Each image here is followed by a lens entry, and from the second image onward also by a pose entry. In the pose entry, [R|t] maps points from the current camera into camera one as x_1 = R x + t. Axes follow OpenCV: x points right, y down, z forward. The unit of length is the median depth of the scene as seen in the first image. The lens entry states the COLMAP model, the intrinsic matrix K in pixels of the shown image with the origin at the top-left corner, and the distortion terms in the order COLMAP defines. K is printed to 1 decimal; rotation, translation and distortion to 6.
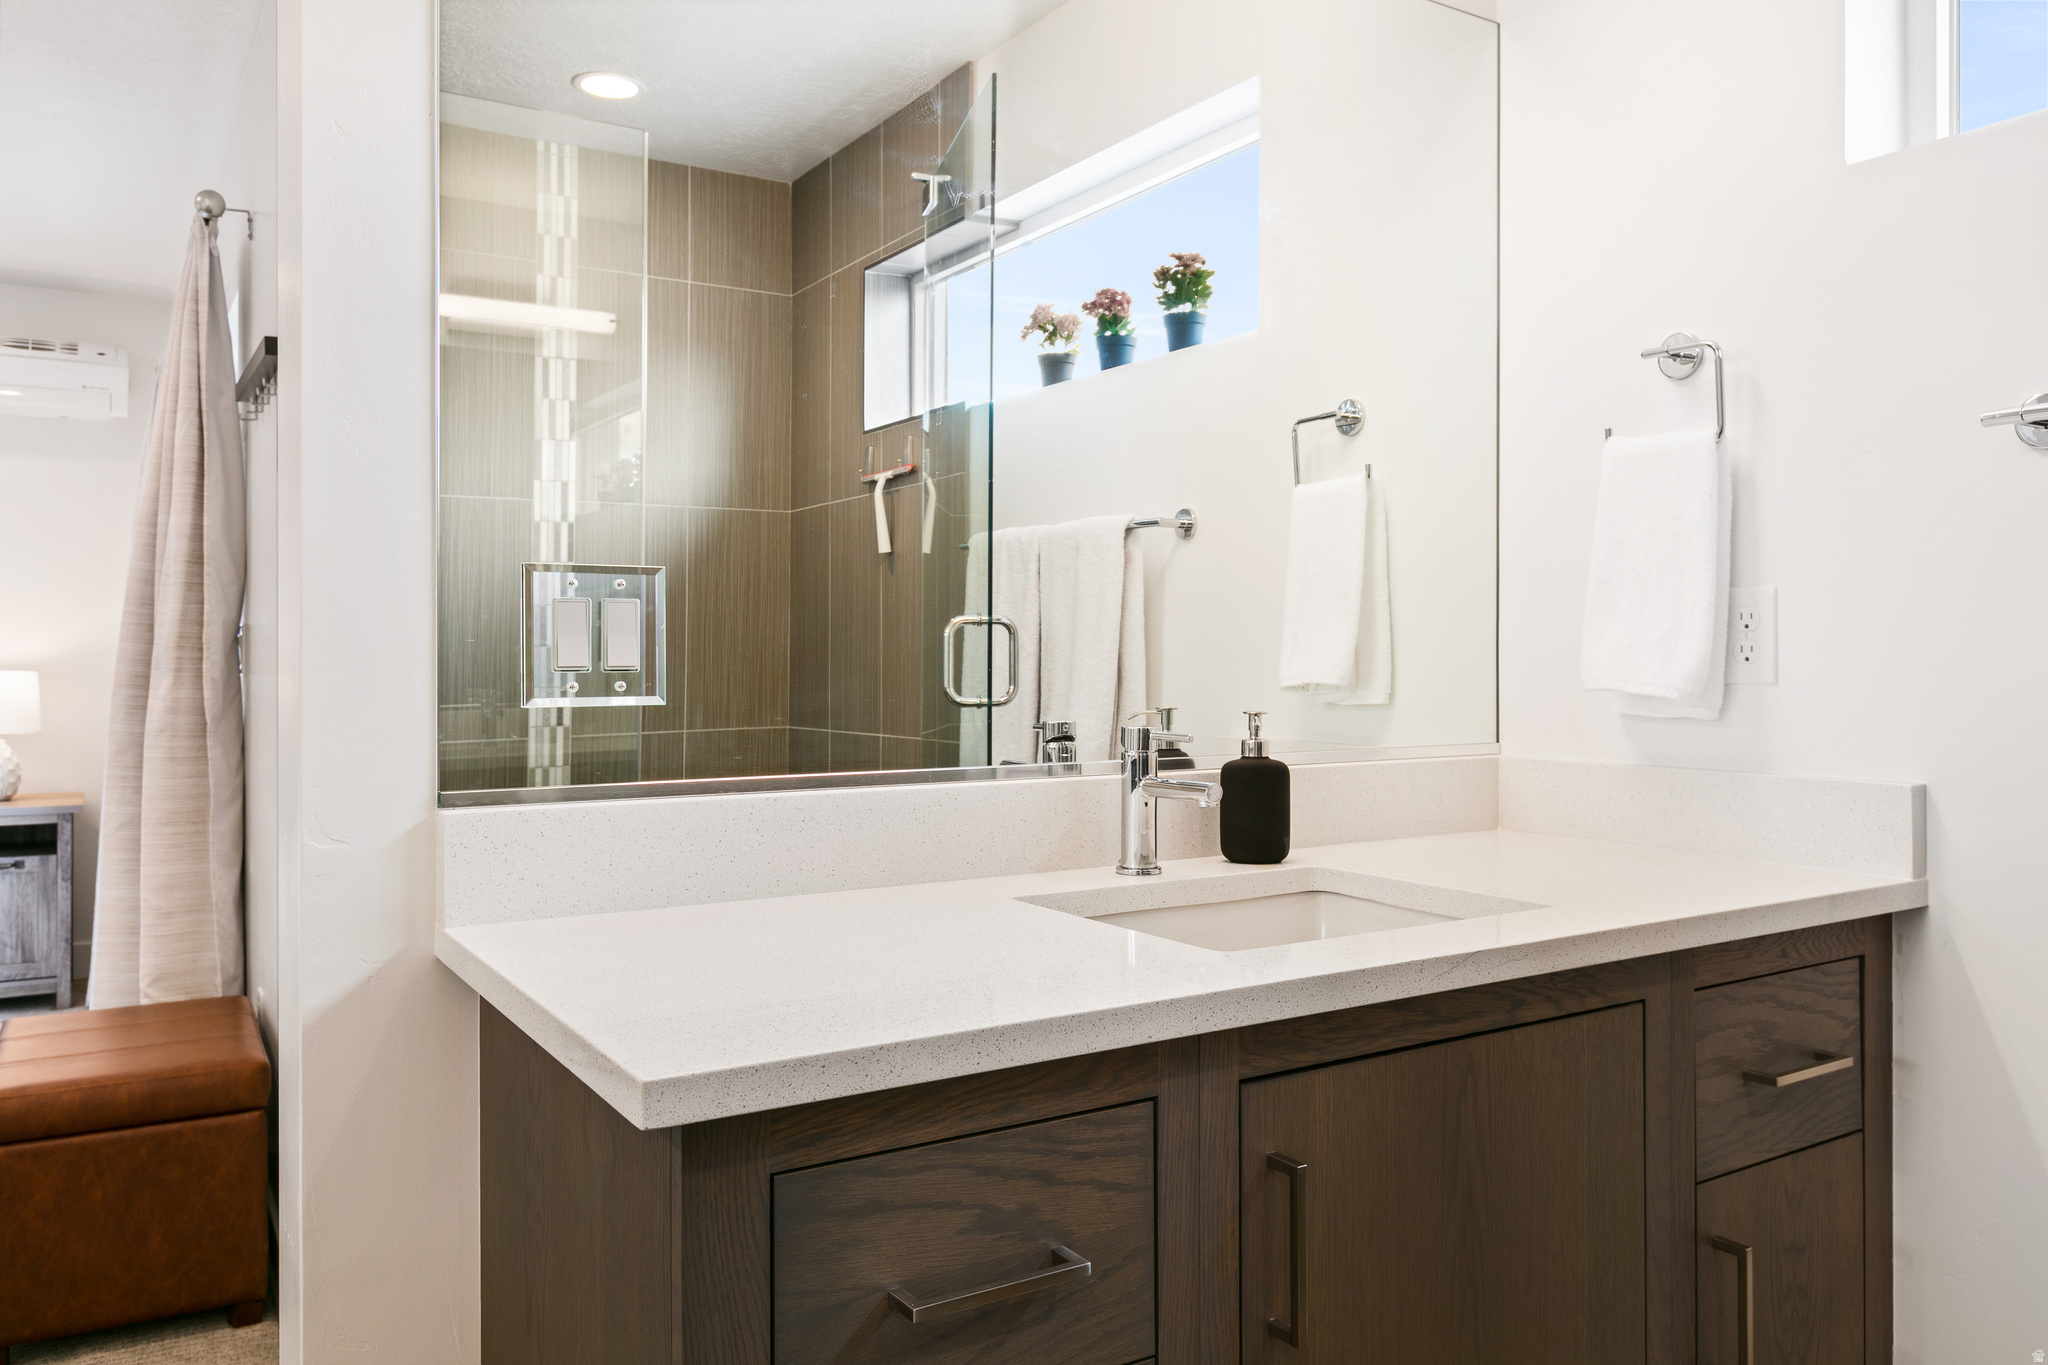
lens RADIAL K [[1503.7, 0, 1018.3], [0, 1503.7, 667.6], [0, 0, 1]] dist [0.003036, 0.005496]
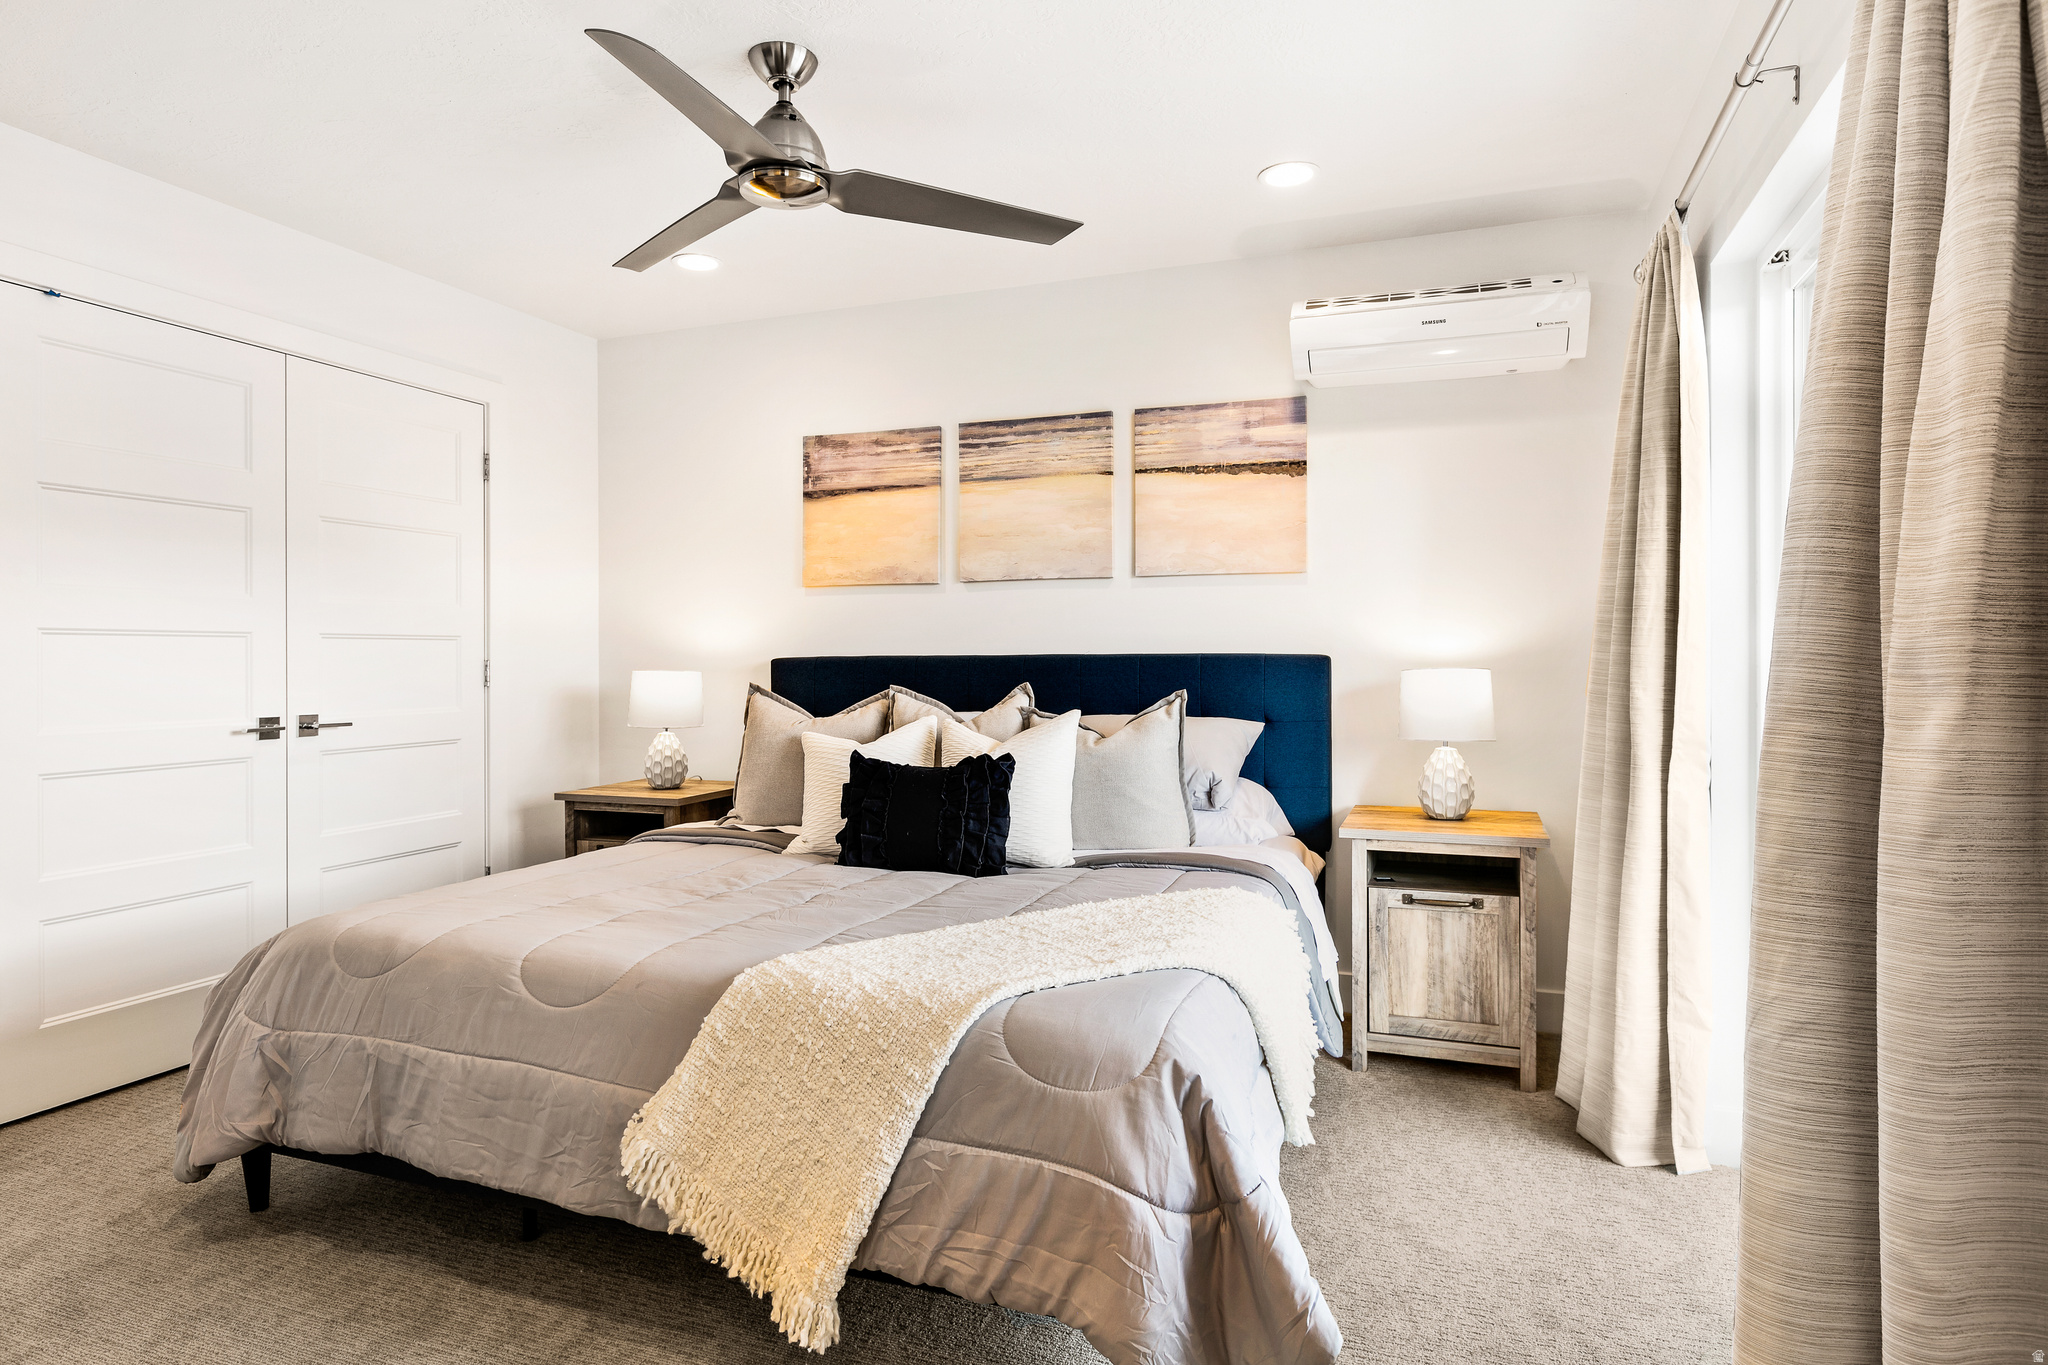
lens RADIAL K [[1128.2, 0, 1024.0], [0, 1128.2, 676.5], [0, 0, 1]] dist [-0.007393, -0.005957]
pose [[0.612123, 0.006636, -0.790735, -0.328577], [0.006861, 0.999883, 0.013702, -0.003572], [0.790733, -0.013813, 0.612005, 0.428940]]
